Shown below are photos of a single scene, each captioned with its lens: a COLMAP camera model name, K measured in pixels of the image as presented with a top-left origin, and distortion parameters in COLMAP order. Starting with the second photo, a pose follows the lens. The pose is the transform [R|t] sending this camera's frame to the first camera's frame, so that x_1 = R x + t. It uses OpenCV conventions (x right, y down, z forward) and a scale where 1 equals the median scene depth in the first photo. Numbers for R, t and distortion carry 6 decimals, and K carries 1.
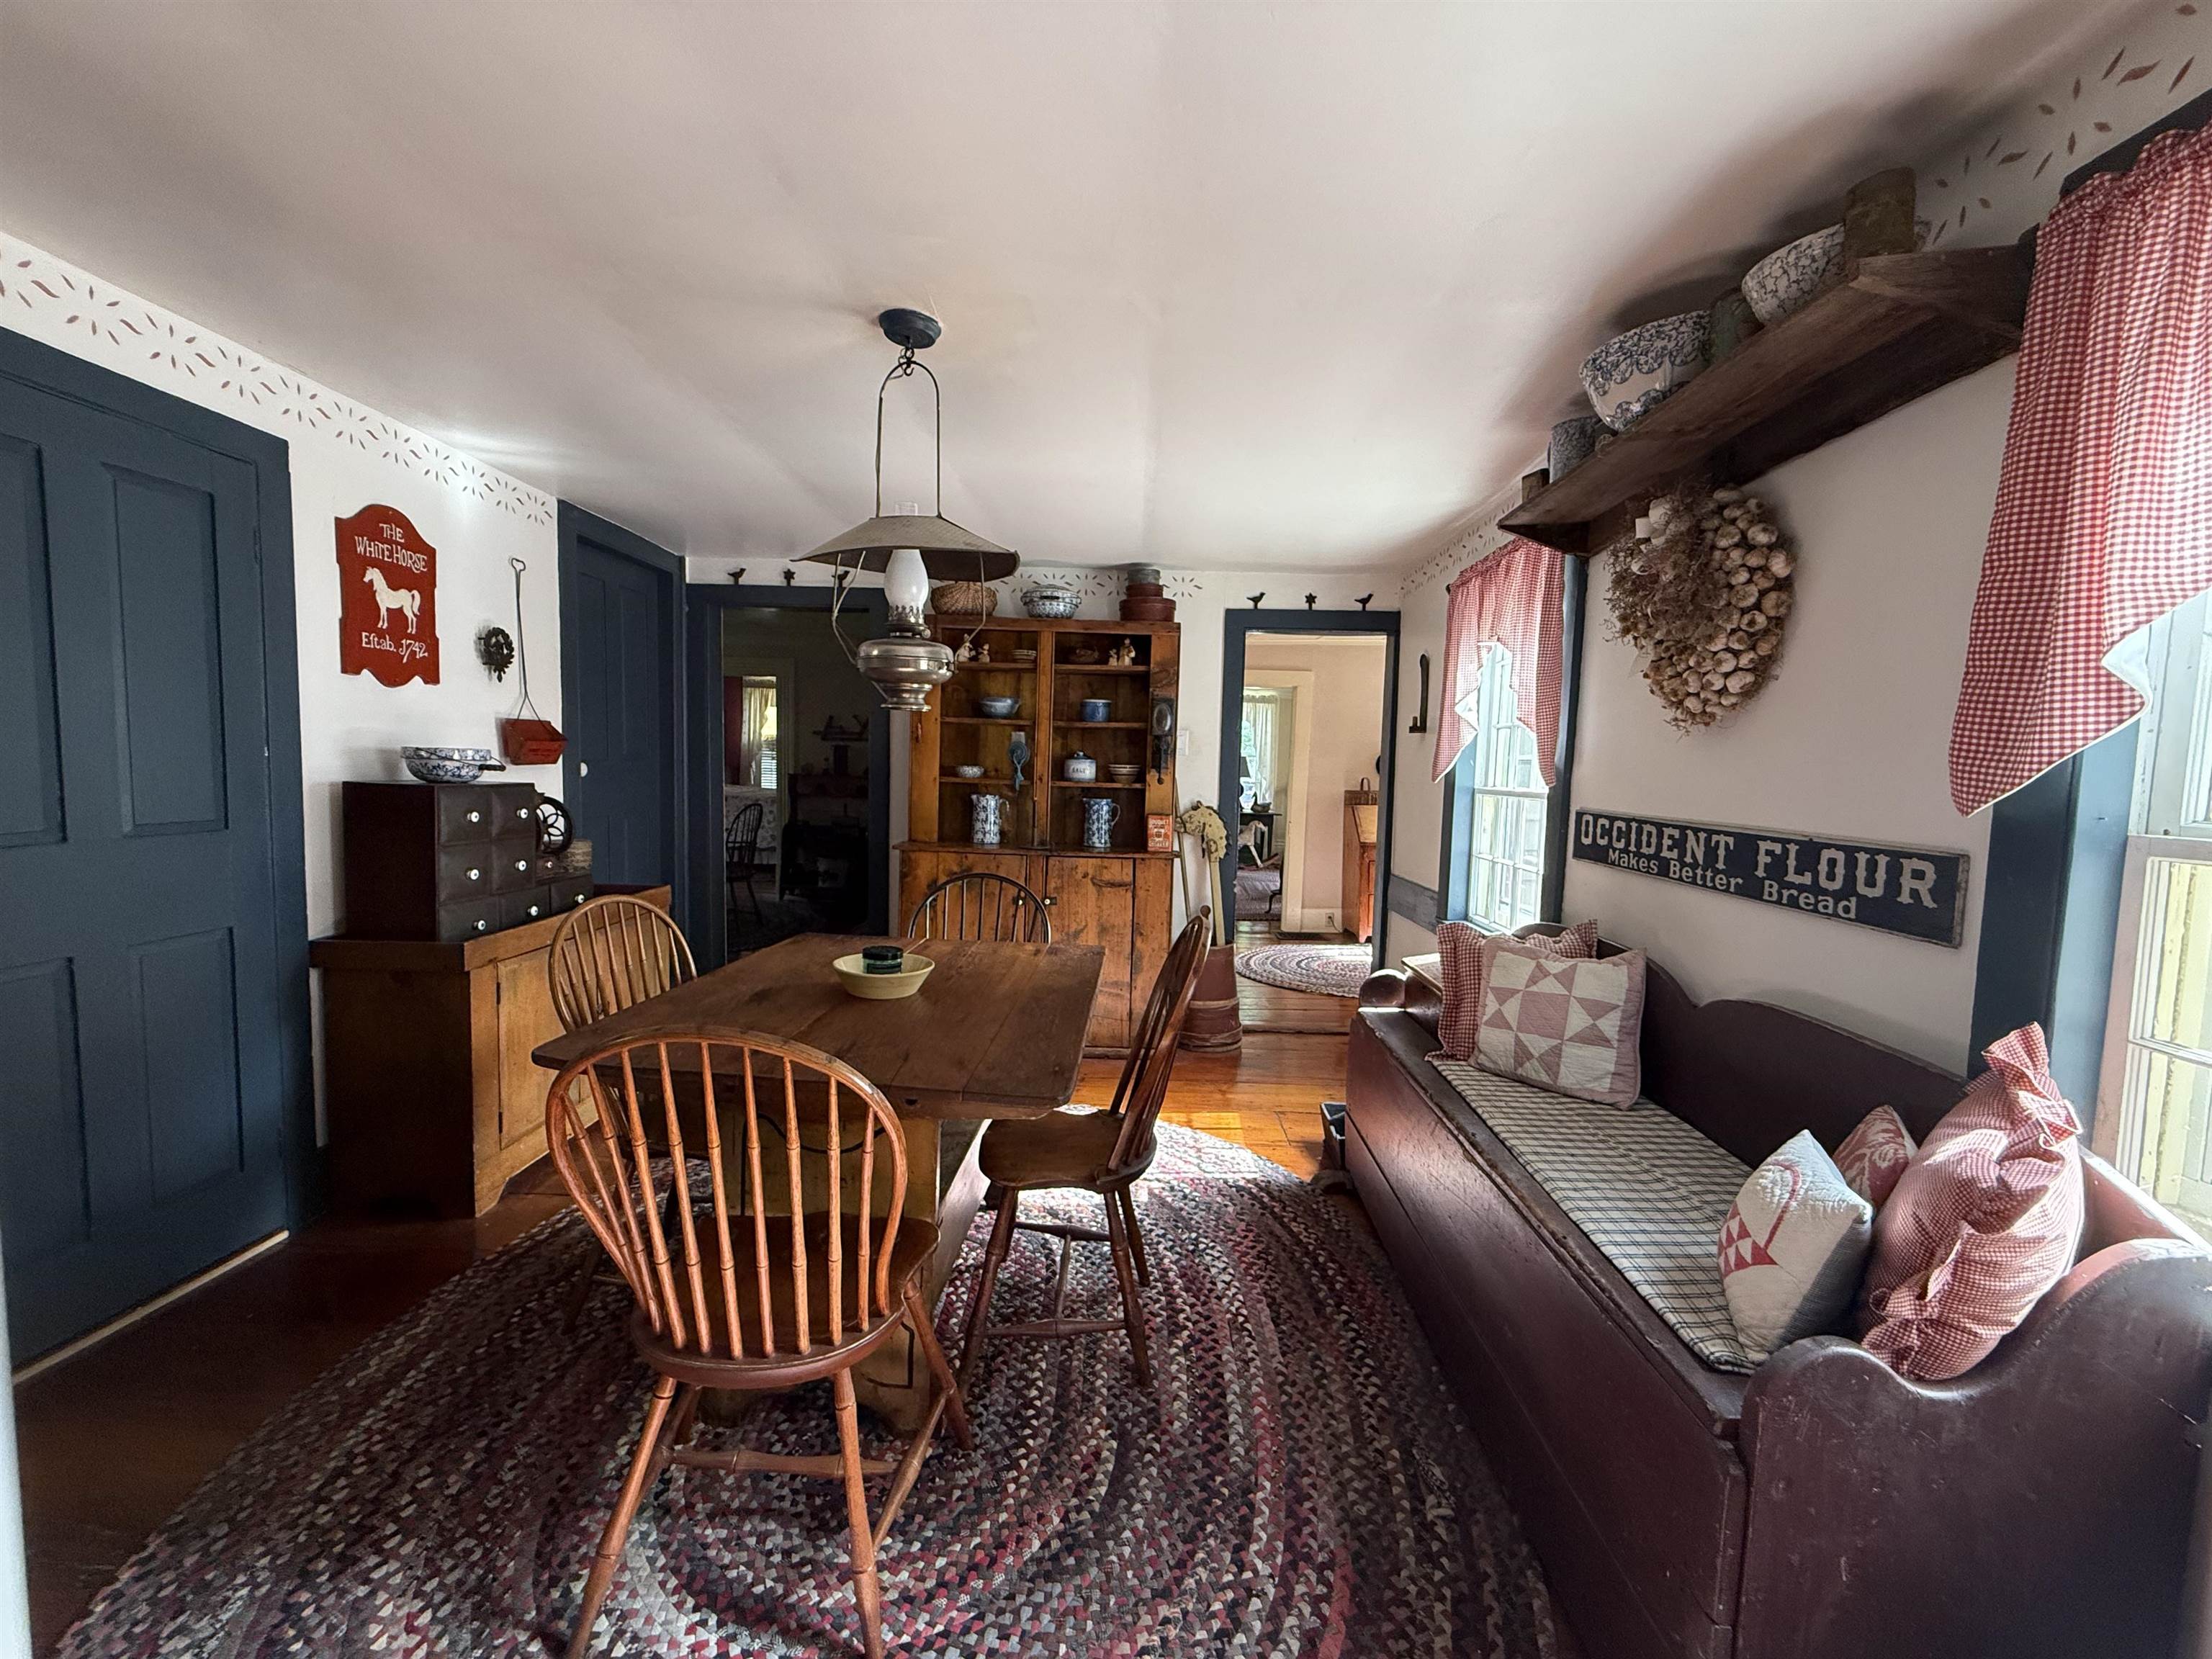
lens RADIAL K [[881.6, 0, 1105.9], [0, 881.6, 826.6], [0, 0, 1]] dist [-0.001545, 0.000685]
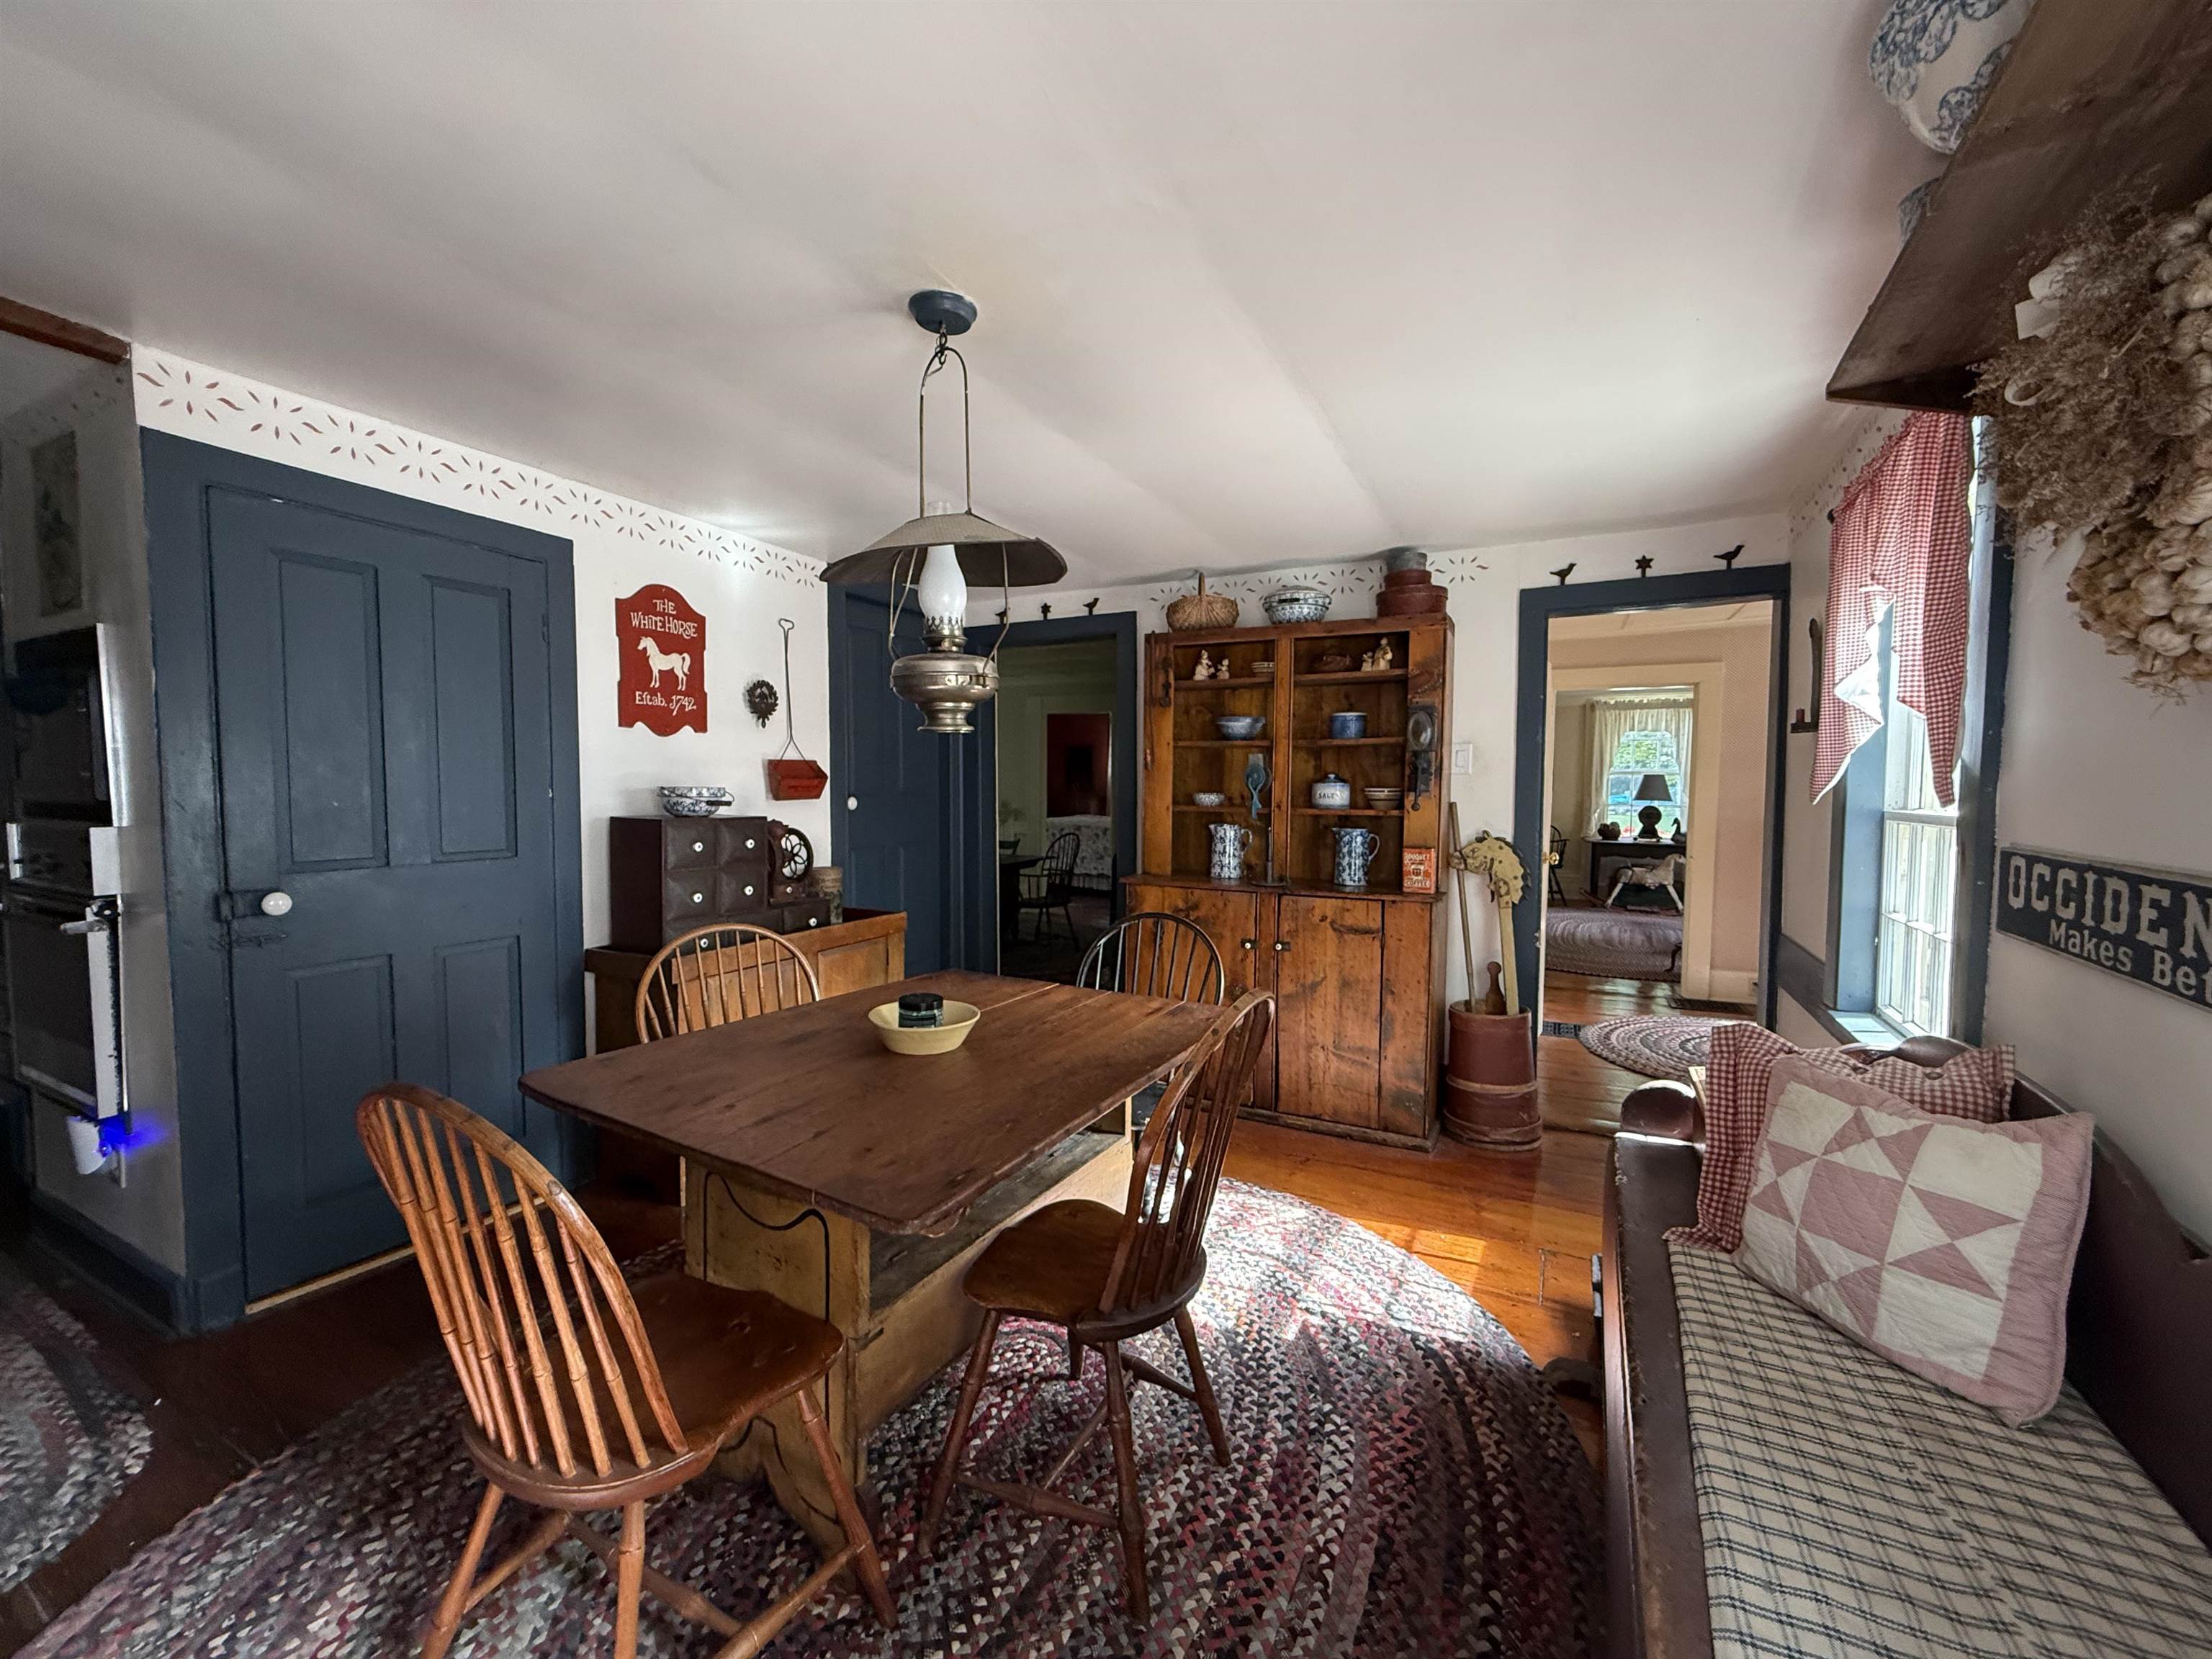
lens RADIAL K [[881.6, 0, 1106.6], [0, 881.6, 827.0], [0, 0, 1]] dist [-0.001545, 0.000685]
pose [[0.898191, -0.003483, -0.439591, 0.264272], [-0.010417, 0.999519, -0.029204, -0.009603], [0.439481, 0.030810, 0.897723, 0.224420]]
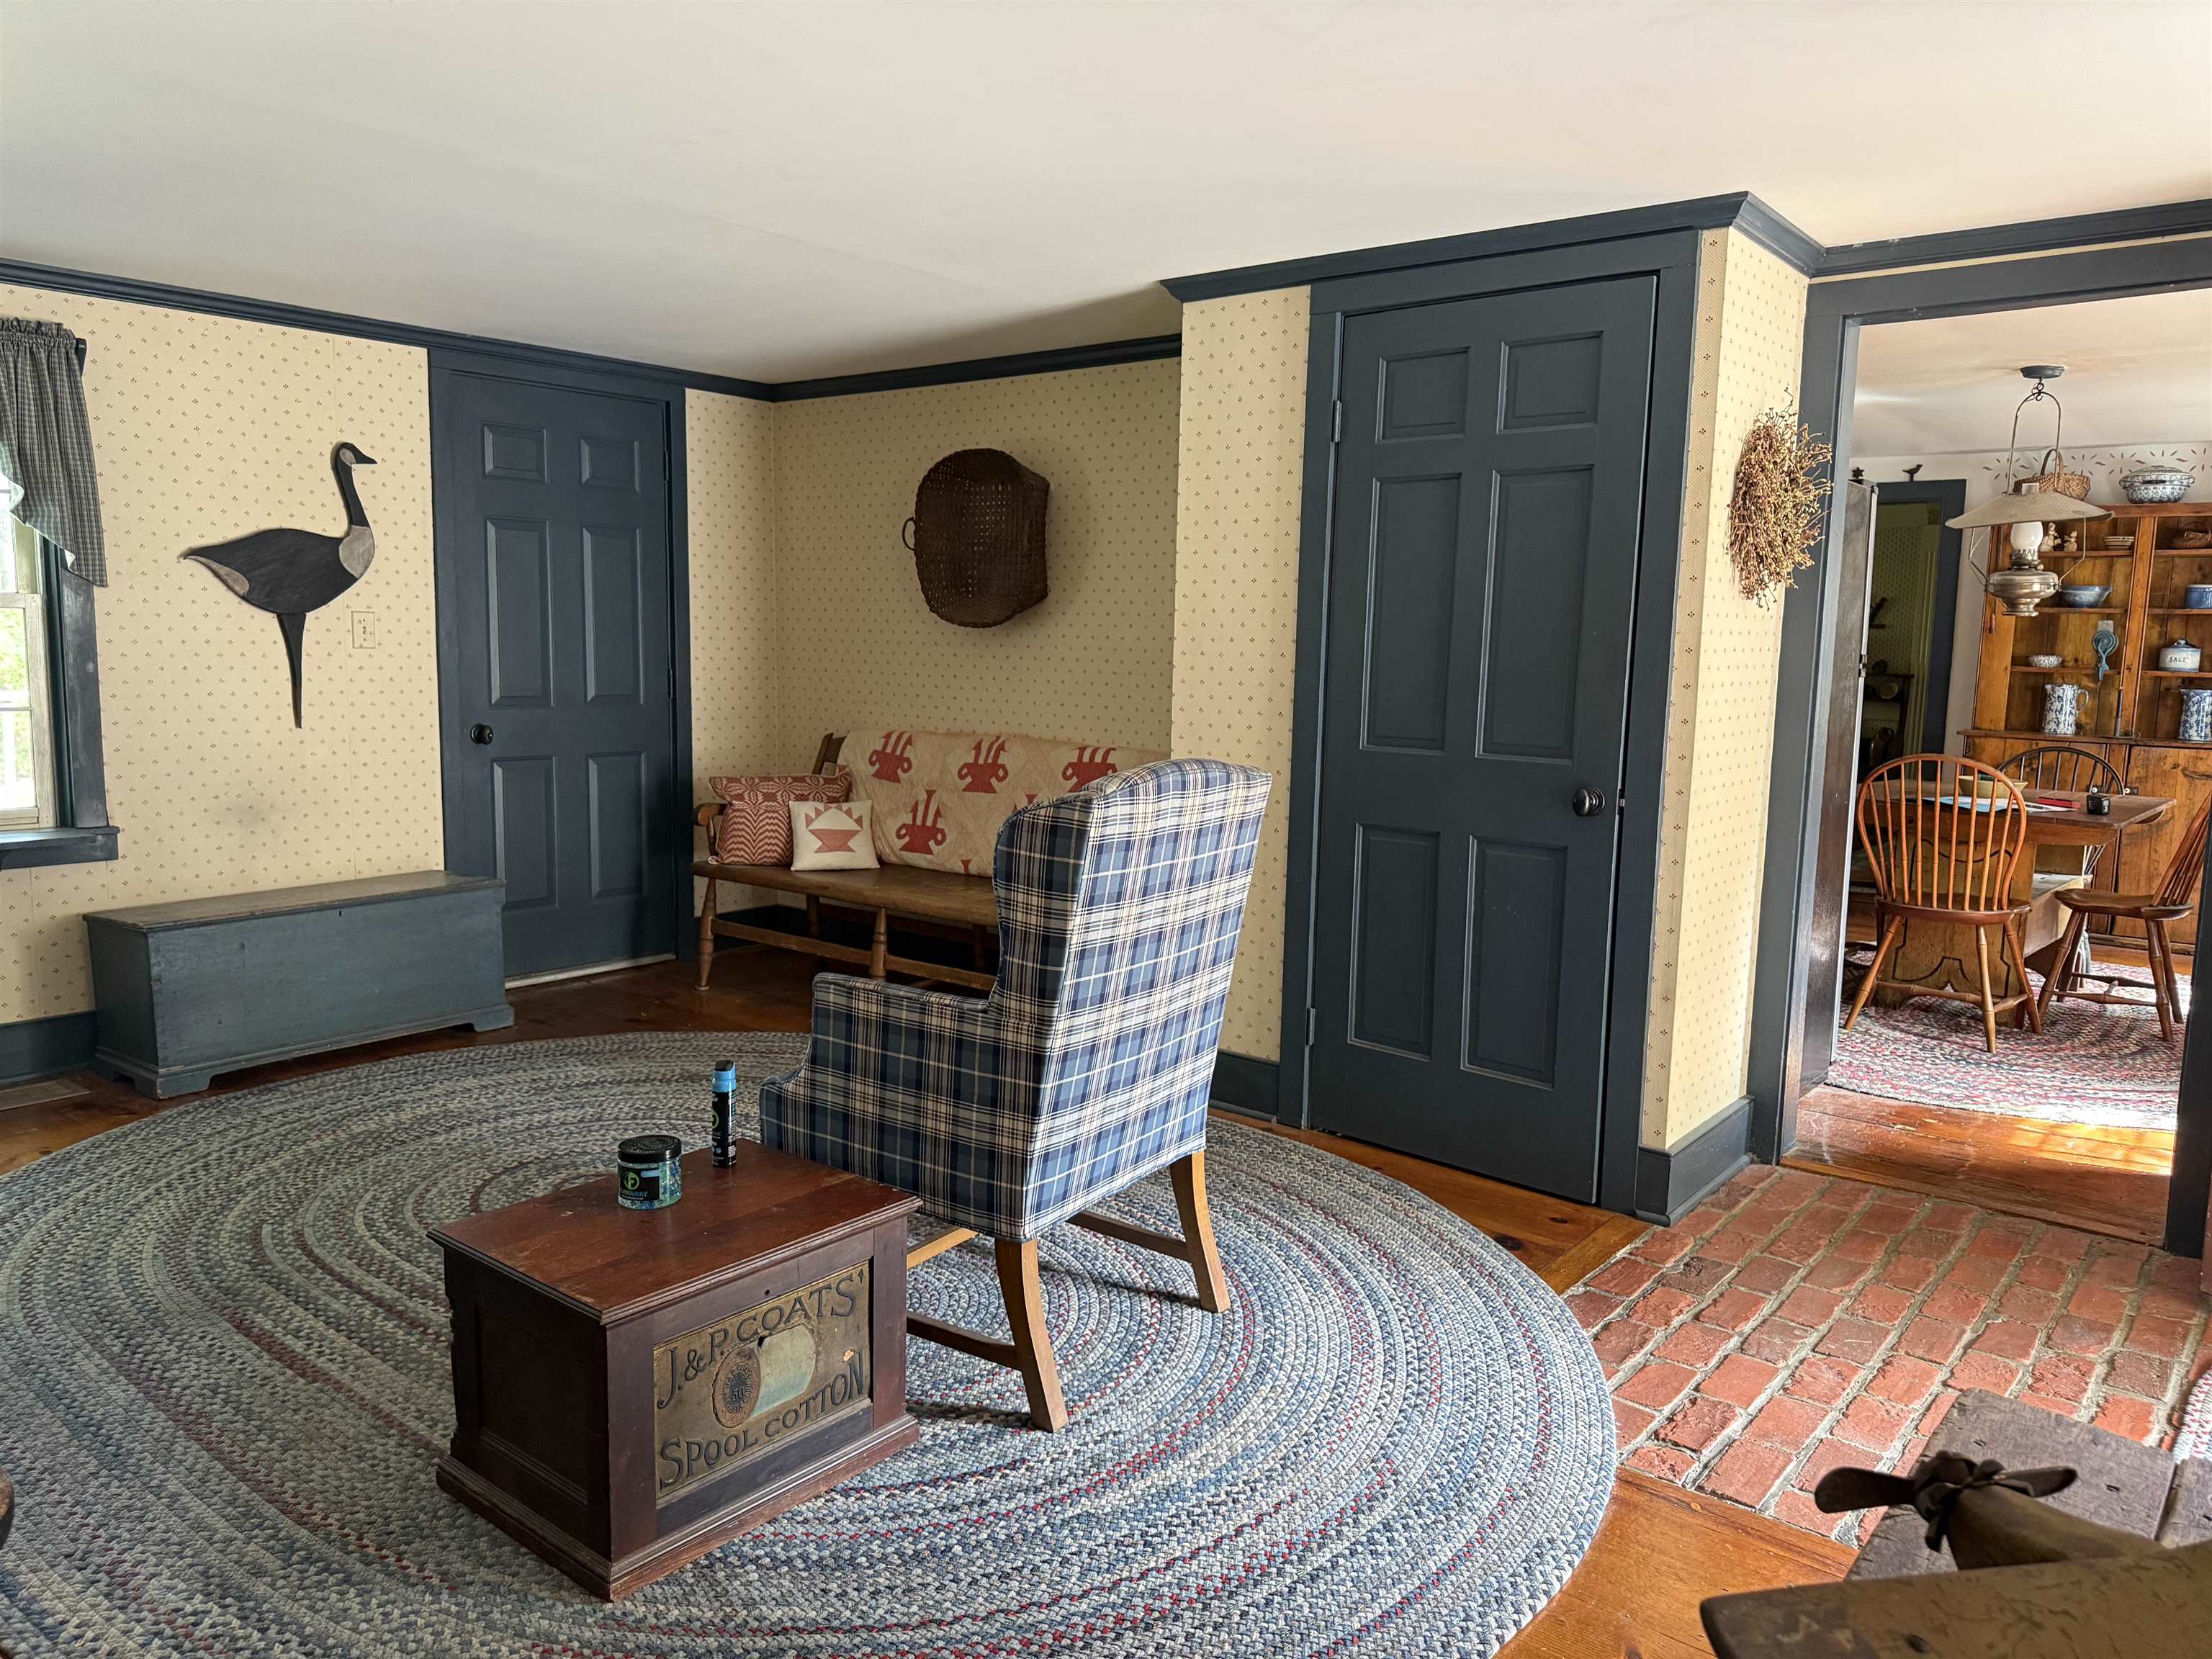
lens RADIAL K [[1564.5, 0, 1085.2], [0, 1564.5, 841.3], [0, 0, 1]] dist [0.038977, -0.047933]
pose [[0.783438, 0.065731, -0.617985, 0.189001], [-0.040730, 0.997684, 0.054483, 0.150263], [0.620134, -0.017514, 0.784300, -1.845160]]
